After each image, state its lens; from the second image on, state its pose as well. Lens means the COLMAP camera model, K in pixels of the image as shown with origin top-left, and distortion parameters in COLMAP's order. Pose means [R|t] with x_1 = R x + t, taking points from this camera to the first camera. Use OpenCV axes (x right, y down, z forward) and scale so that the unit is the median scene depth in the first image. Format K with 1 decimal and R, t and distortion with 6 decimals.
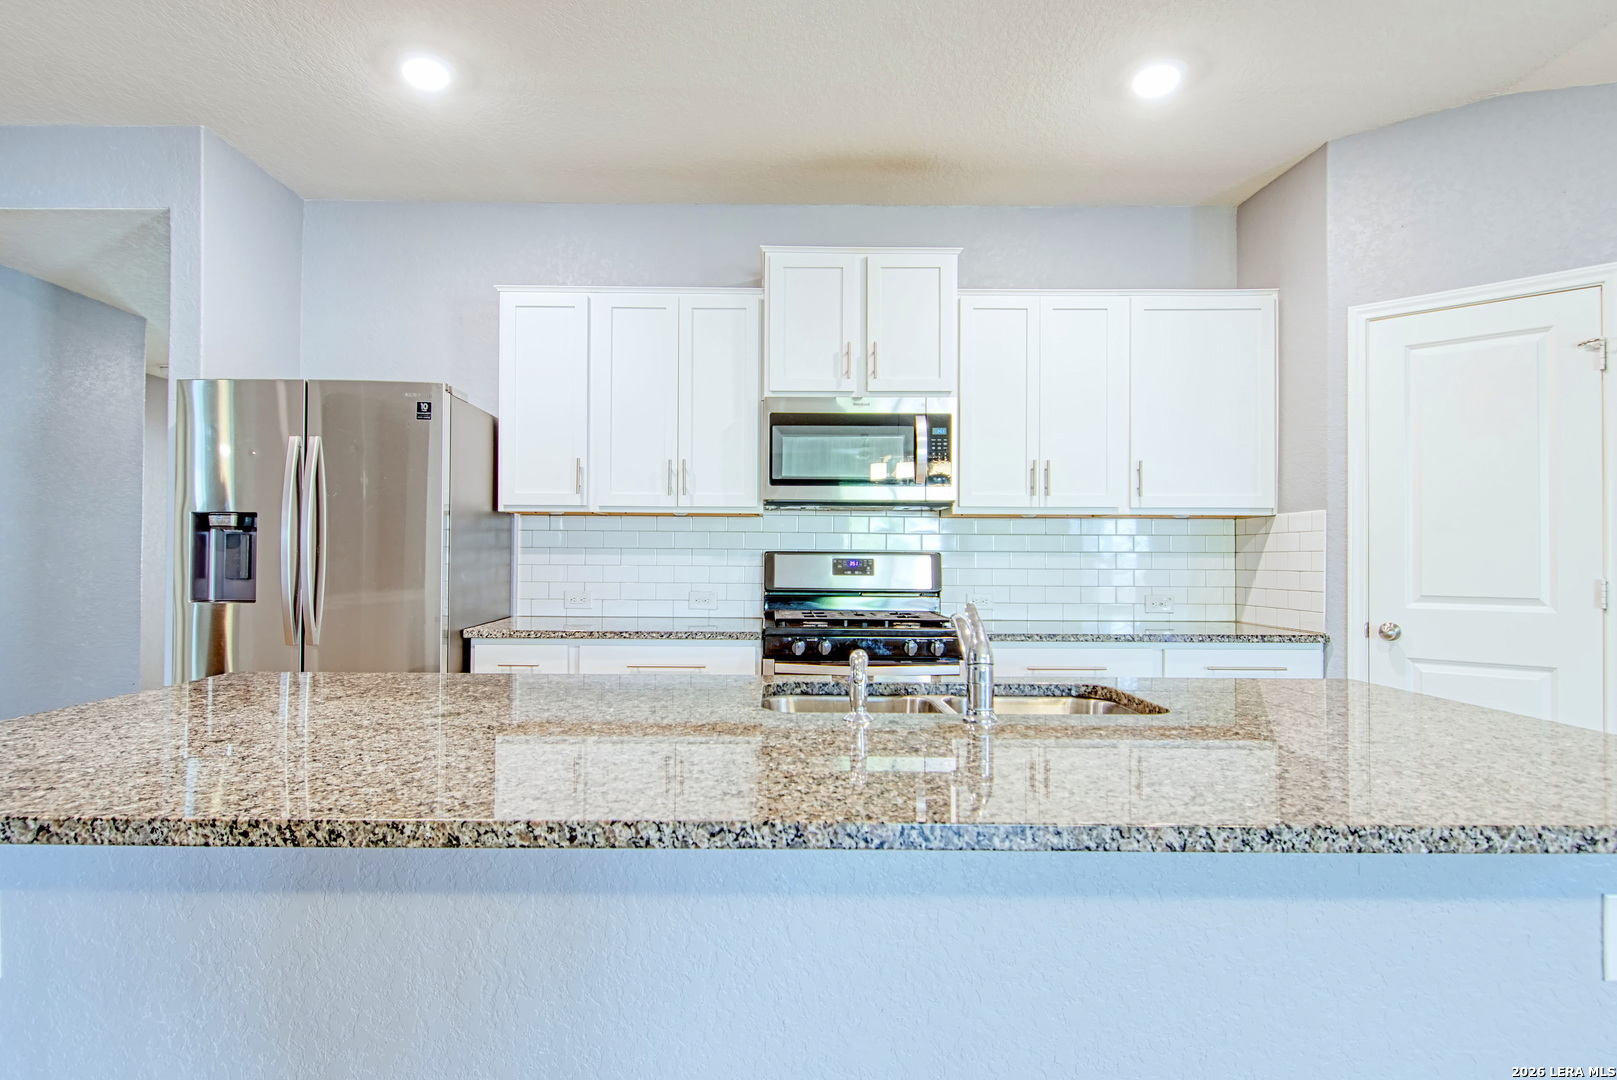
lens RADIAL K [[849.2, 0, 749.6], [0, 849.2, 541.2], [0, 0, 1]] dist [-0.001724, -0.000471]
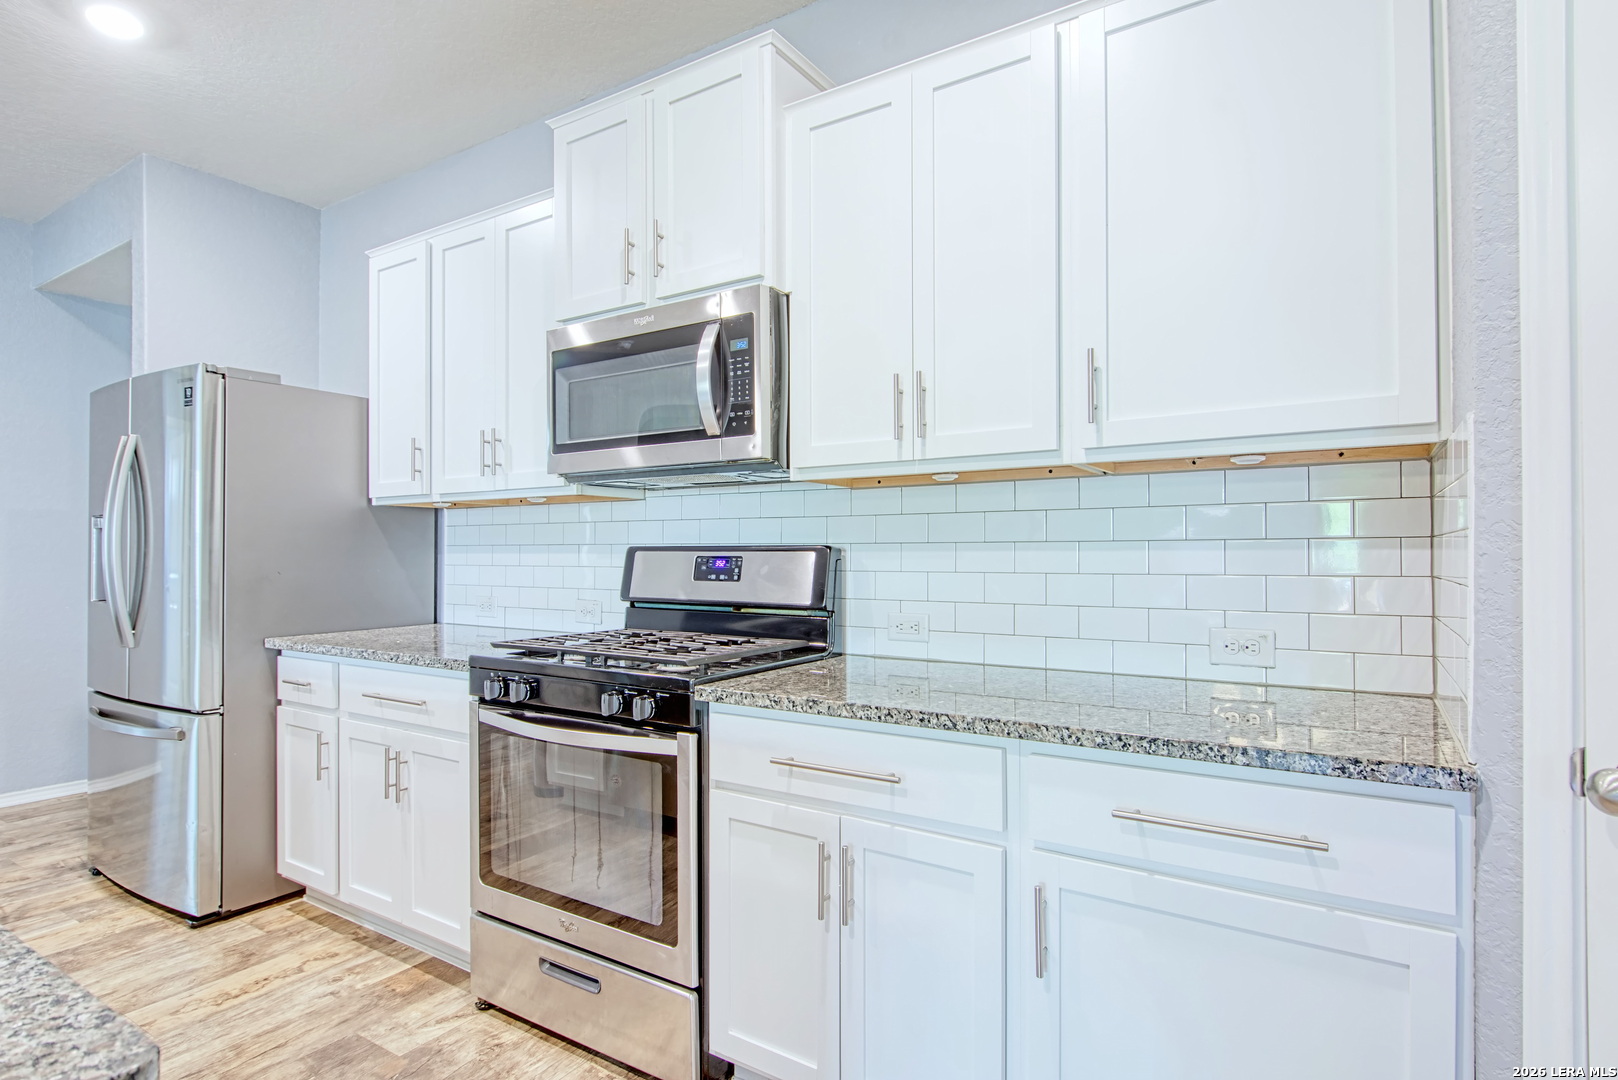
lens RADIAL K [[837.8, 0, 821.8], [0, 837.8, 549.2], [0, 0, 1]] dist [0.000679, -0.013487]
pose [[0.845145, -0.008158, -0.534475, 0.579302], [0.012155, 0.999918, 0.003958, 0.014078], [0.534399, -0.009841, 0.845175, 0.516321]]
